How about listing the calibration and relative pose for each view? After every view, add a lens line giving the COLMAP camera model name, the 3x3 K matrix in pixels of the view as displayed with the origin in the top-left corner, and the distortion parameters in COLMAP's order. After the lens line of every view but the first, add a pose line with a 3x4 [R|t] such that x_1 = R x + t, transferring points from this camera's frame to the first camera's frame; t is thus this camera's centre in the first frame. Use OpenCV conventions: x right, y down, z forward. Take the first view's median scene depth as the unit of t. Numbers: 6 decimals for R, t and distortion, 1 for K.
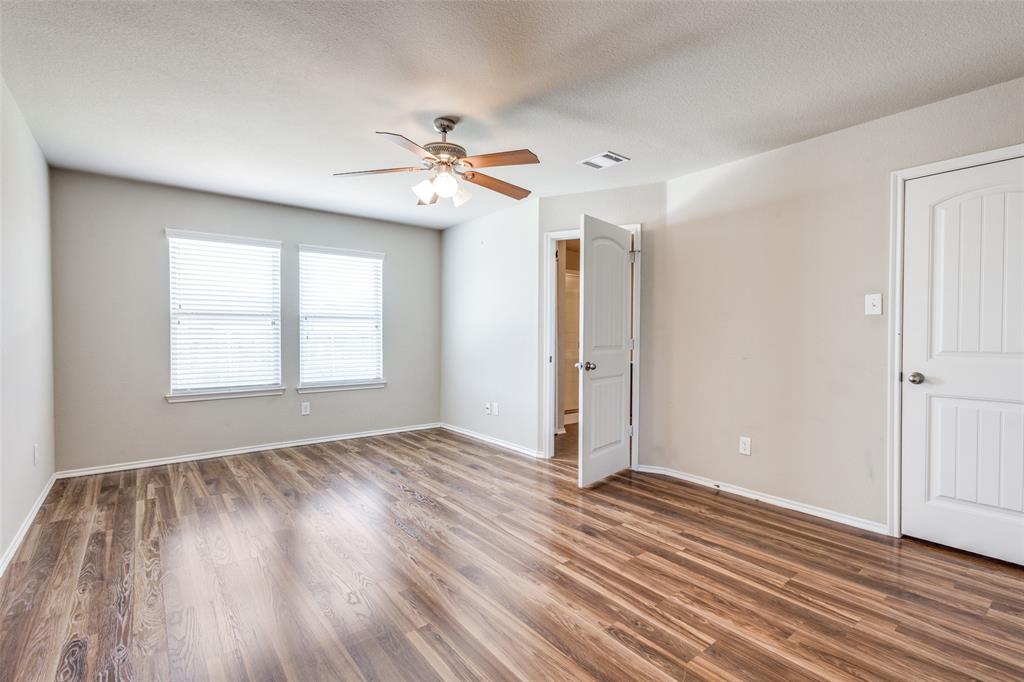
lens RADIAL K [[469.1, 0, 518.3], [0, 469.1, 345.1], [0, 0, 1]] dist [0.009223, 0.000306]
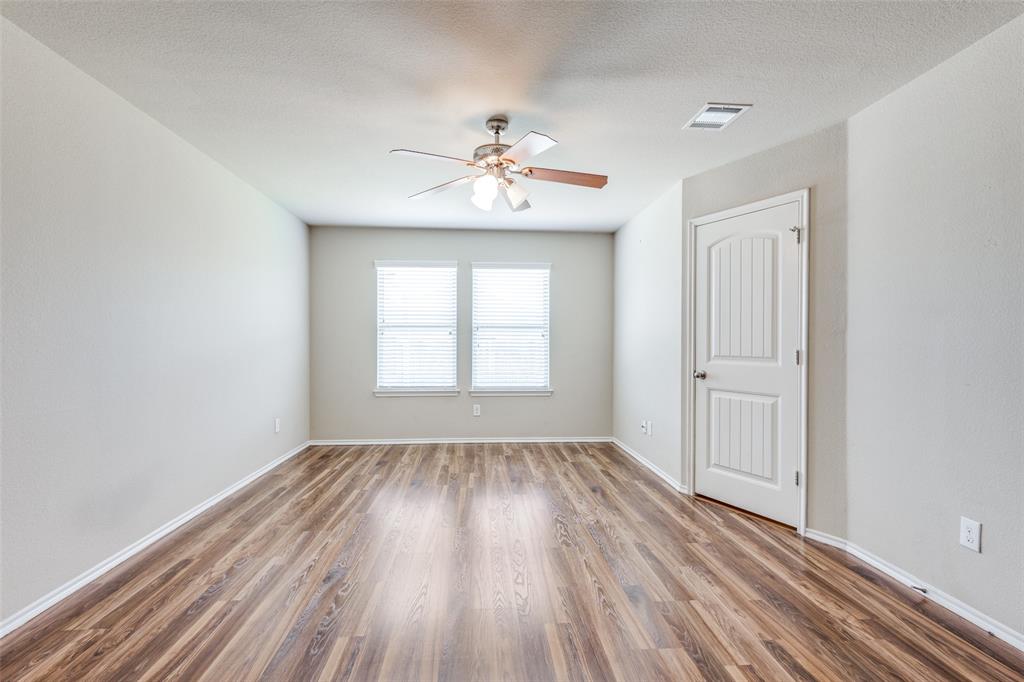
lens RADIAL K [[469.1, 0, 518.3], [0, 469.1, 345.1], [0, 0, 1]] dist [0.009223, 0.000306]
pose [[0.829200, 0.003707, -0.558940, 0.288440], [-0.013970, 0.999803, -0.014094, -0.004145], [0.558777, 0.019496, 0.829089, 0.160661]]
